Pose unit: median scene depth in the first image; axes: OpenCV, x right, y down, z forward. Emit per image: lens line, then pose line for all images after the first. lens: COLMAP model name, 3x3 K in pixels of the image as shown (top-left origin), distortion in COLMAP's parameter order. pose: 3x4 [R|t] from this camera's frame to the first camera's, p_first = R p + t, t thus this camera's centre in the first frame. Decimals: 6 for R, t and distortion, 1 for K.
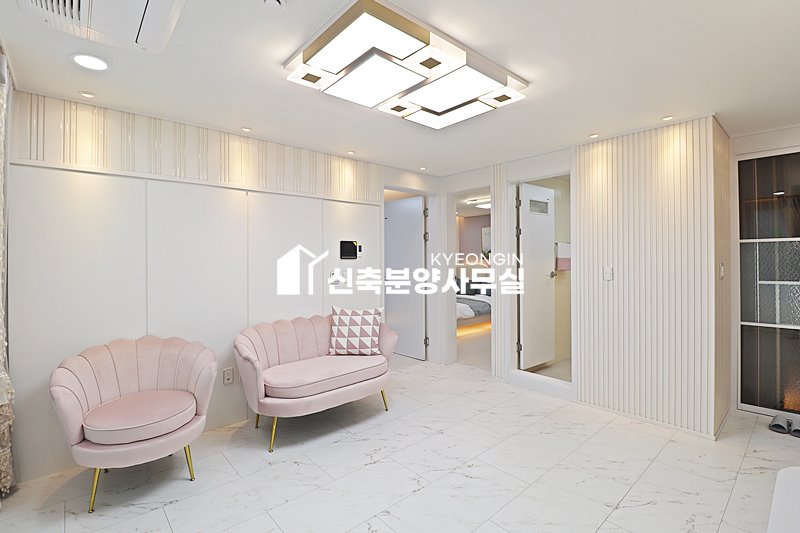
lens RADIAL K [[368.9, 0, 399.6], [0, 368.9, 260.6], [0, 0, 1]] dist [-0.009671, -0.002143]
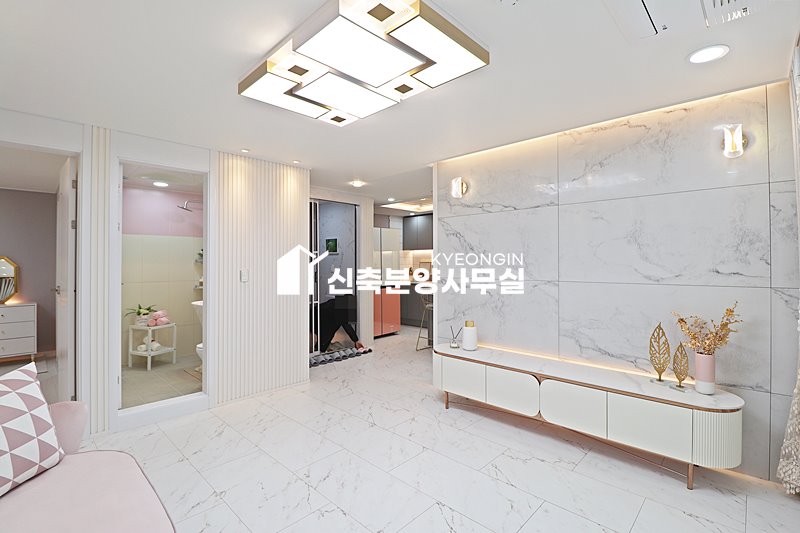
lens RADIAL K [[368.9, 0, 397.0], [0, 368.9, 262.0], [0, 0, 1]] dist [-0.009671, -0.002143]
pose [[-0.072397, 0.010609, 0.997319, -0.592029], [0.005086, 0.999934, -0.010267, 0.007329], [-0.997363, 0.004330, -0.072446, 0.623915]]
